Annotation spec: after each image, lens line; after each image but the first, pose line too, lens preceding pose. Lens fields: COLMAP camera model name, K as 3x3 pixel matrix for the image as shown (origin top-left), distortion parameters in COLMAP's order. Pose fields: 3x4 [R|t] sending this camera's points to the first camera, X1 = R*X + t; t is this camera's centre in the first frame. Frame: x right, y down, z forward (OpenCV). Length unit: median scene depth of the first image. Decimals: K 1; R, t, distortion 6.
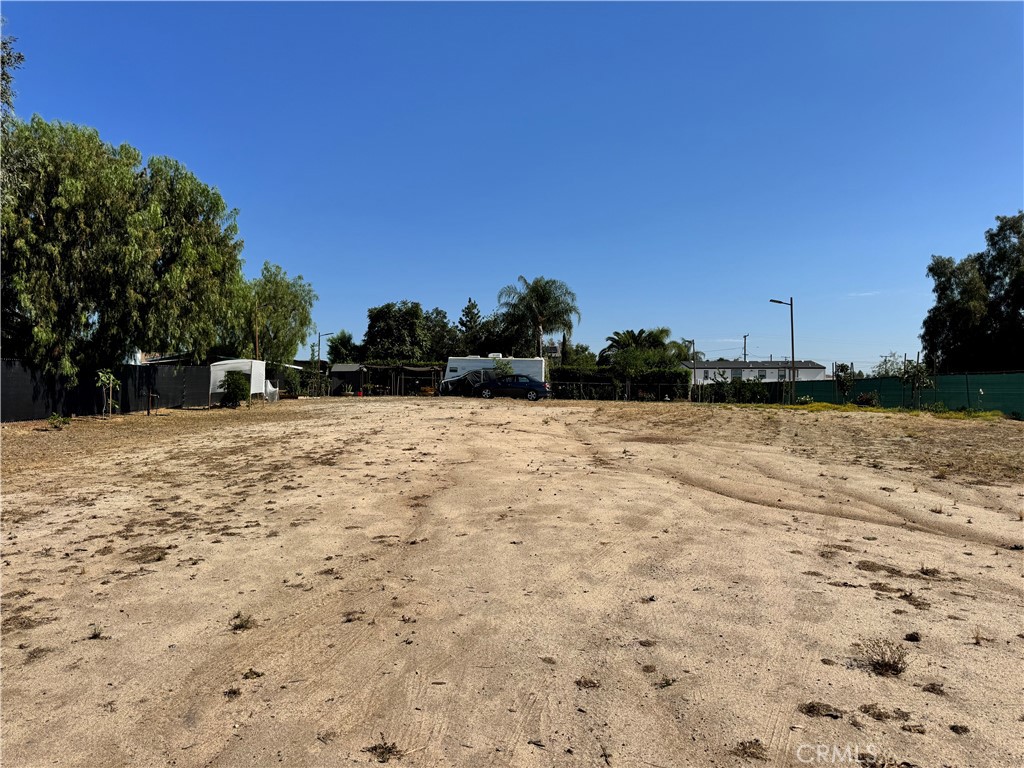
lens RADIAL K [[715.8, 0, 496.9], [0, 715.8, 381.1], [0, 0, 1]] dist [0.044067, -0.055700]
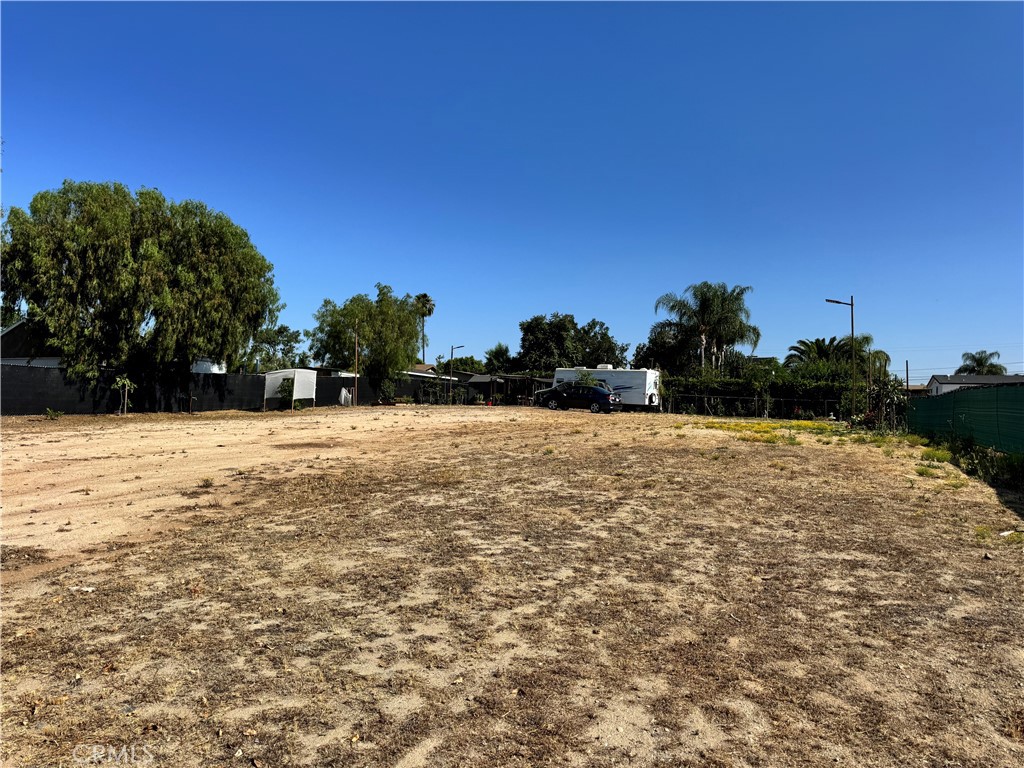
lens RADIAL K [[715.8, 0, 512.6], [0, 715.8, 383.9], [0, 0, 1]] dist [0.044067, -0.055700]
pose [[0.921503, 0.008583, -0.388276, 0.221108], [-0.014704, 0.999810, -0.012798, 0.001561], [0.388092, 0.017503, 0.921454, 0.049146]]
